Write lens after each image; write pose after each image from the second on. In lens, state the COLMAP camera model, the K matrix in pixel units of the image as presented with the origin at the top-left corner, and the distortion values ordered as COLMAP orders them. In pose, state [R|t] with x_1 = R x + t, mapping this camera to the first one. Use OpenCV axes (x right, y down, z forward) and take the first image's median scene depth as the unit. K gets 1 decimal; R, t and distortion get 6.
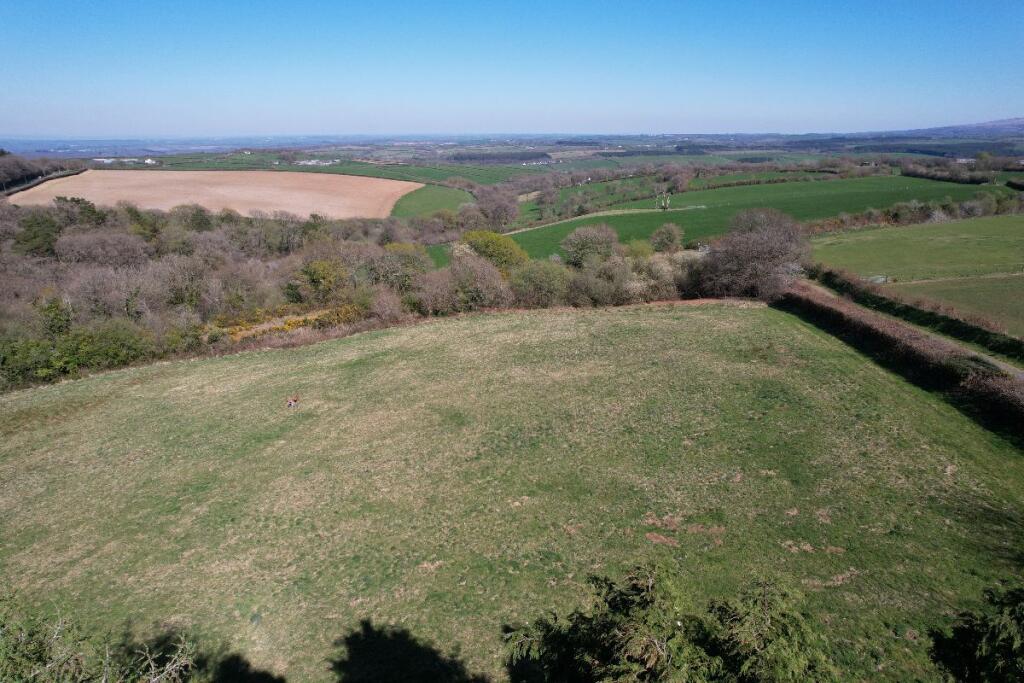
lens RADIAL K [[647.7, 0, 509.6], [0, 647.7, 342.8], [0, 0, 1]] dist [-0.091930, 0.073658]
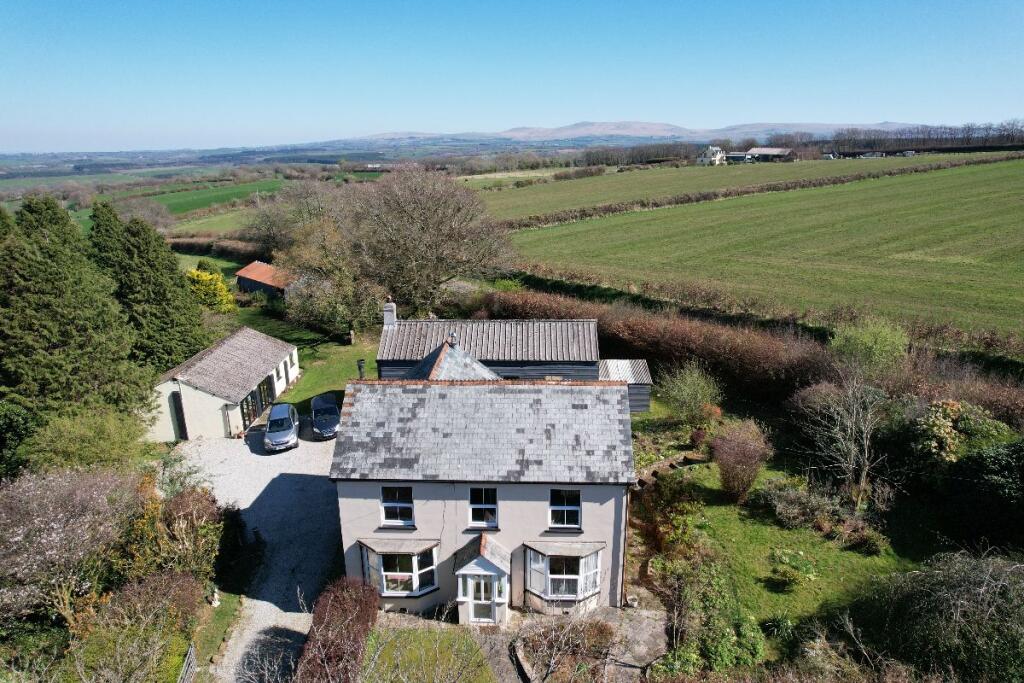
lens RADIAL K [[647.7, 0, 509.6], [0, 647.7, 342.8], [0, 0, 1]] dist [-0.091930, 0.073658]
pose [[0.673766, -0.215715, 0.706758, -0.025023], [0.230910, 0.970008, 0.075933, 0.043481], [-0.701940, 0.112036, 0.703369, -0.125269]]
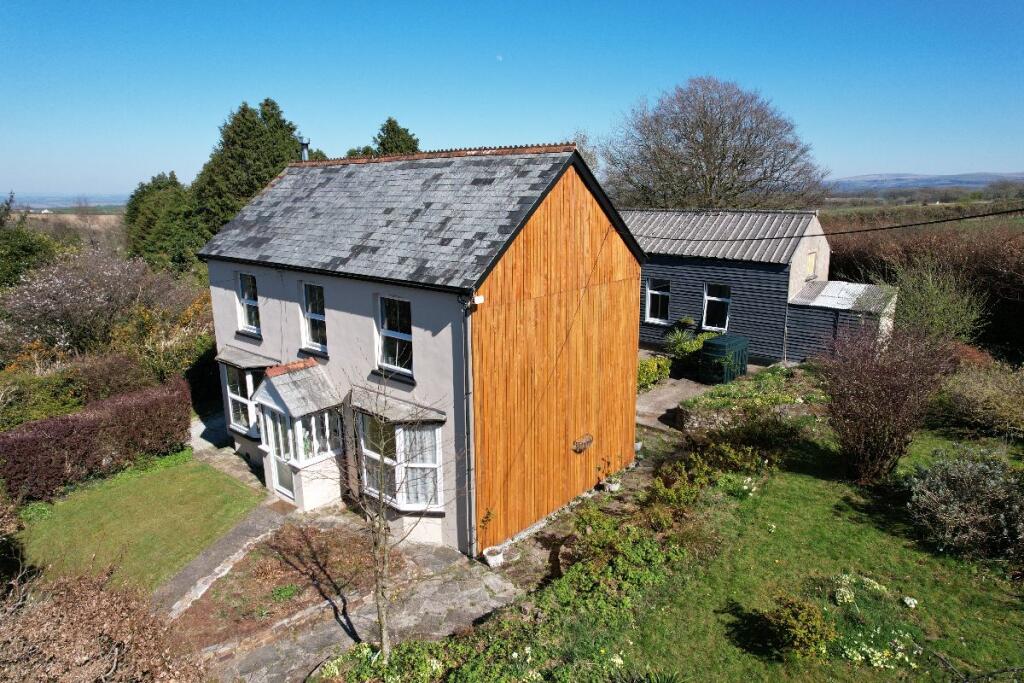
lens RADIAL K [[647.7, 0, 509.6], [0, 647.7, 342.8], [0, 0, 1]] dist [-0.091930, 0.073658]
pose [[0.989174, -0.038168, 0.141697, 0.005059], [0.049970, 0.995486, -0.080692, 0.060157], [-0.137978, 0.086899, 0.986616, -0.121470]]
